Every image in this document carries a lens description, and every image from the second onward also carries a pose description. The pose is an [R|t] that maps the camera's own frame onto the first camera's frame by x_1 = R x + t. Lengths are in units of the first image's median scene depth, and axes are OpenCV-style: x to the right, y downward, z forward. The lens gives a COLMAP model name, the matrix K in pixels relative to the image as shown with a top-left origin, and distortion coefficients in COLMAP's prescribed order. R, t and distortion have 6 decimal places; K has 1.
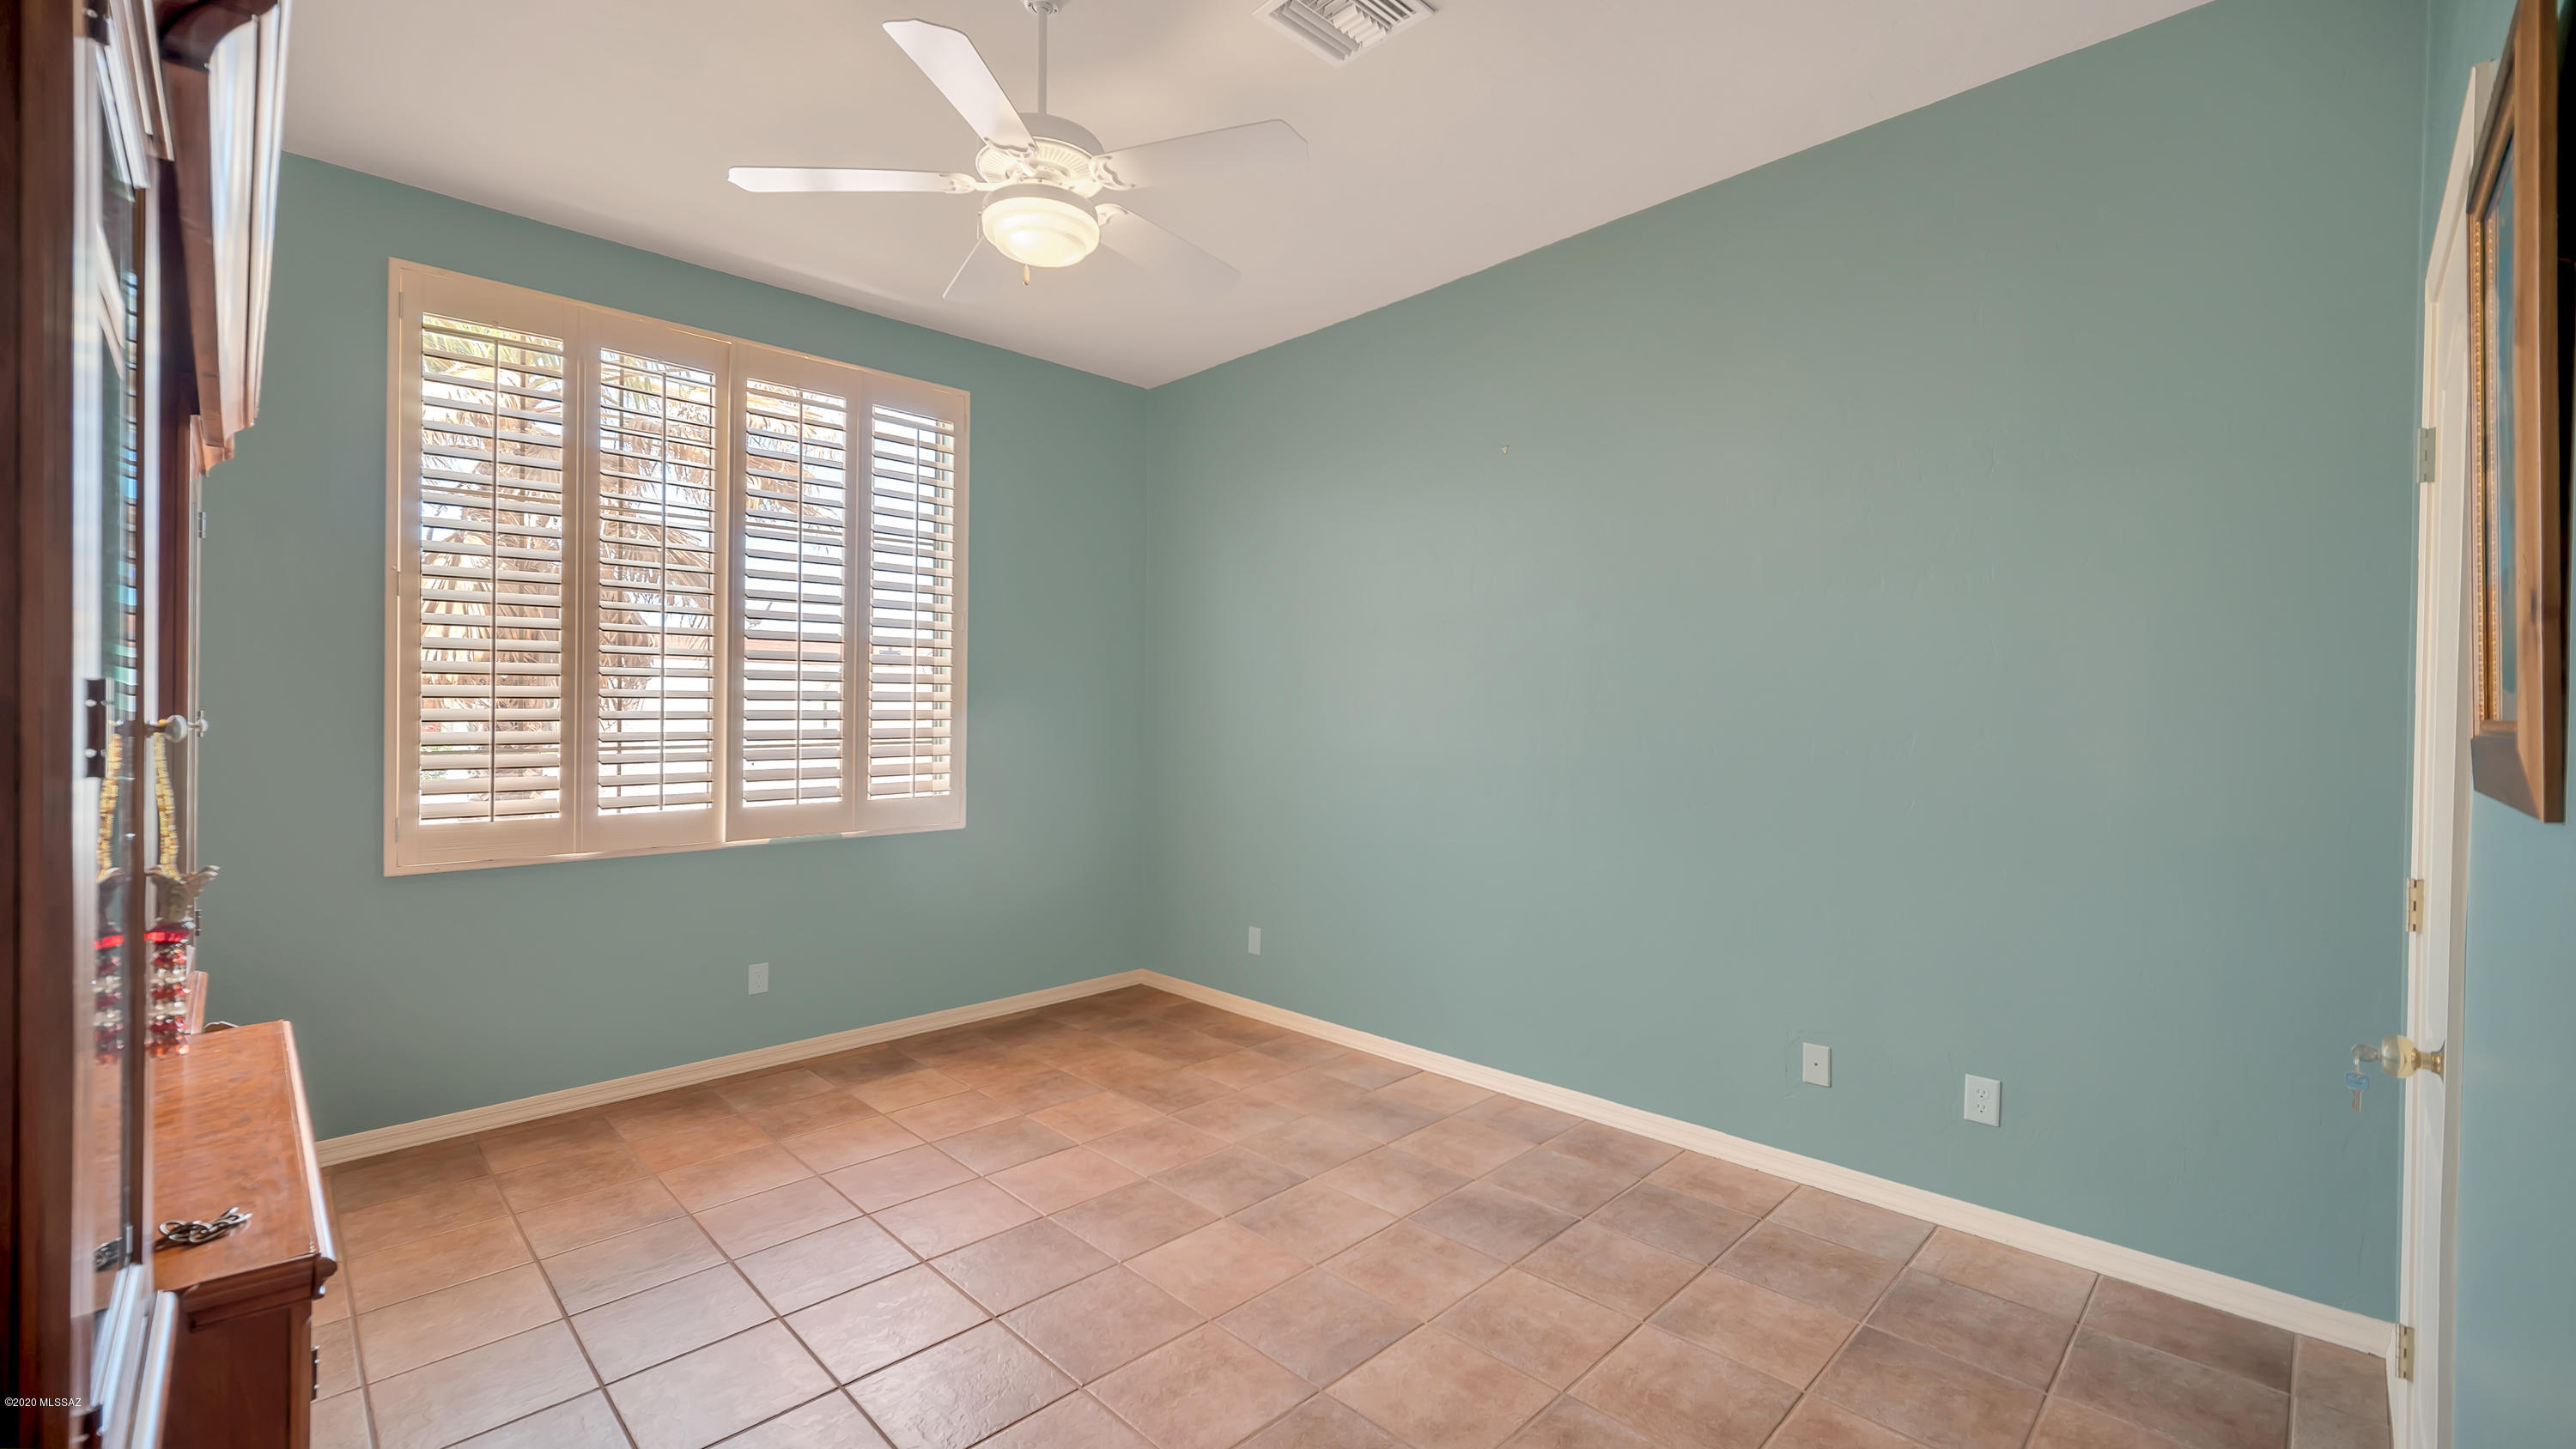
lens RADIAL K [[1045.7, 0, 1276.2], [0, 1045.7, 722.2], [0, 0, 1]] dist [0.001602, 0.000156]
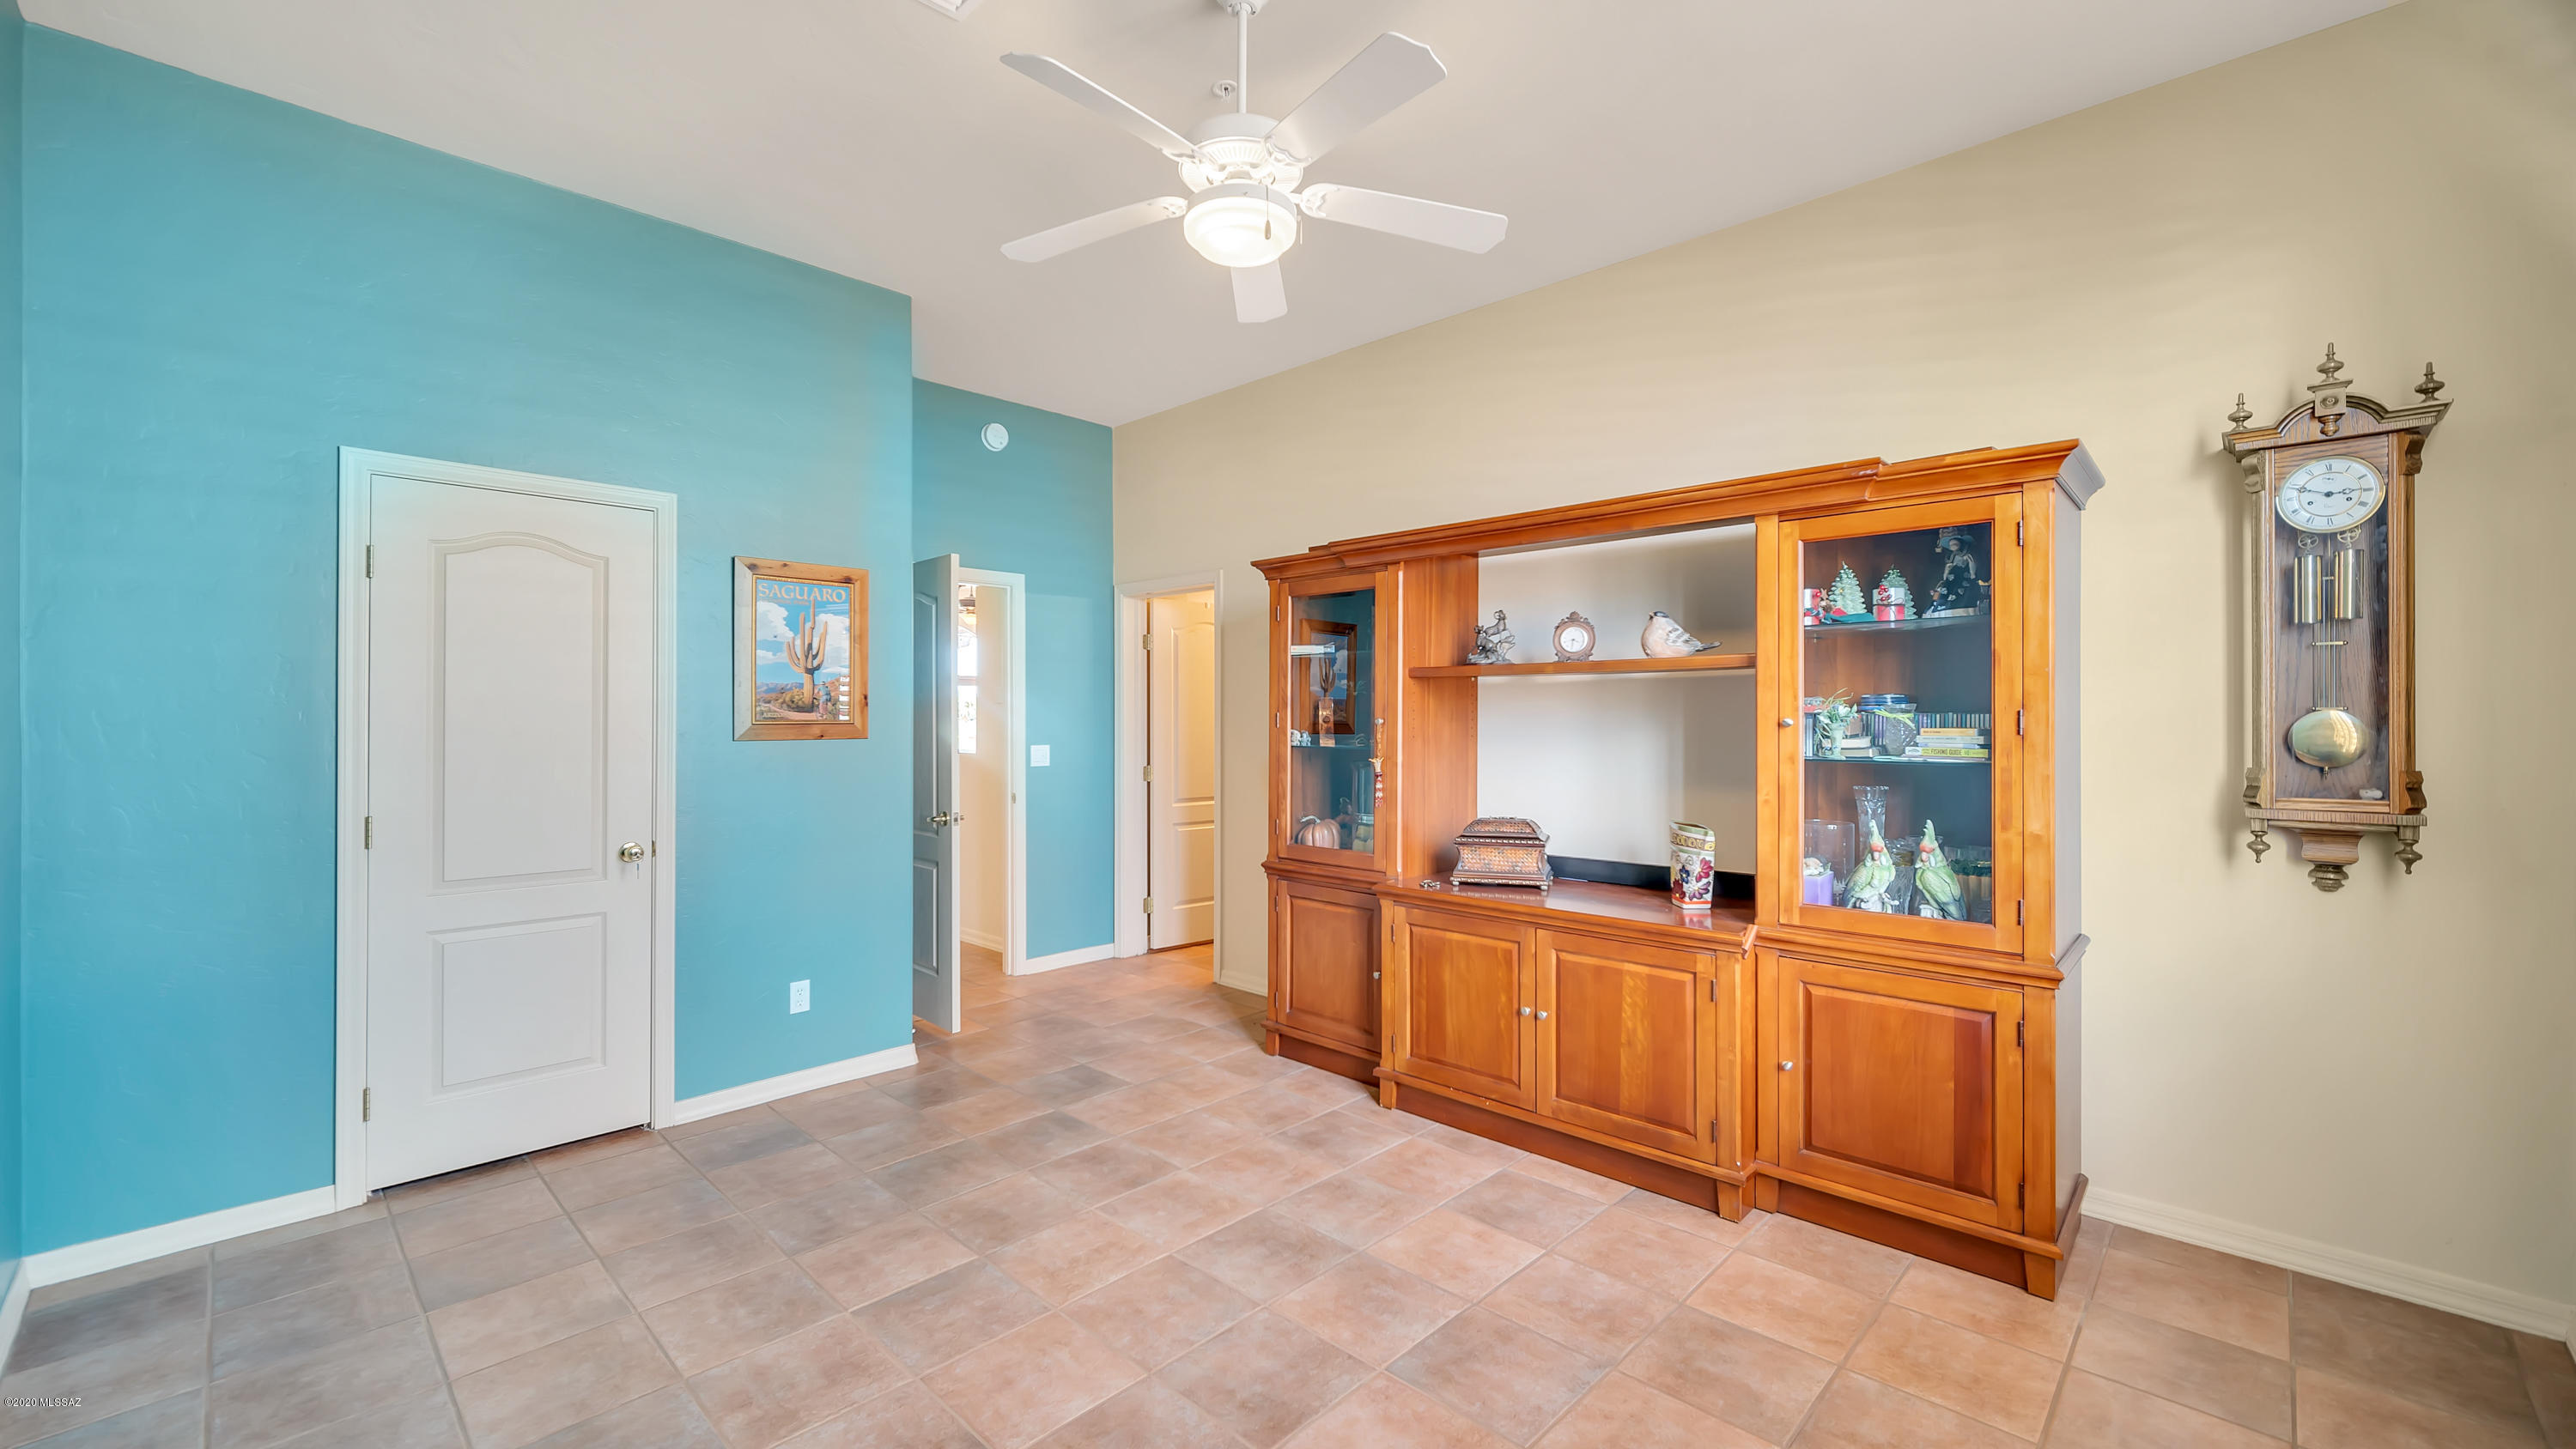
lens RADIAL K [[1045.7, 0, 1276.2], [0, 1045.7, 722.2], [0, 0, 1]] dist [0.001602, 0.000156]
pose [[-0.999702, -0.000032, -0.024416, -0.264647], [-0.000189, 0.999979, 0.006457, -0.016817], [0.024415, 0.006459, -0.999681, 2.122575]]
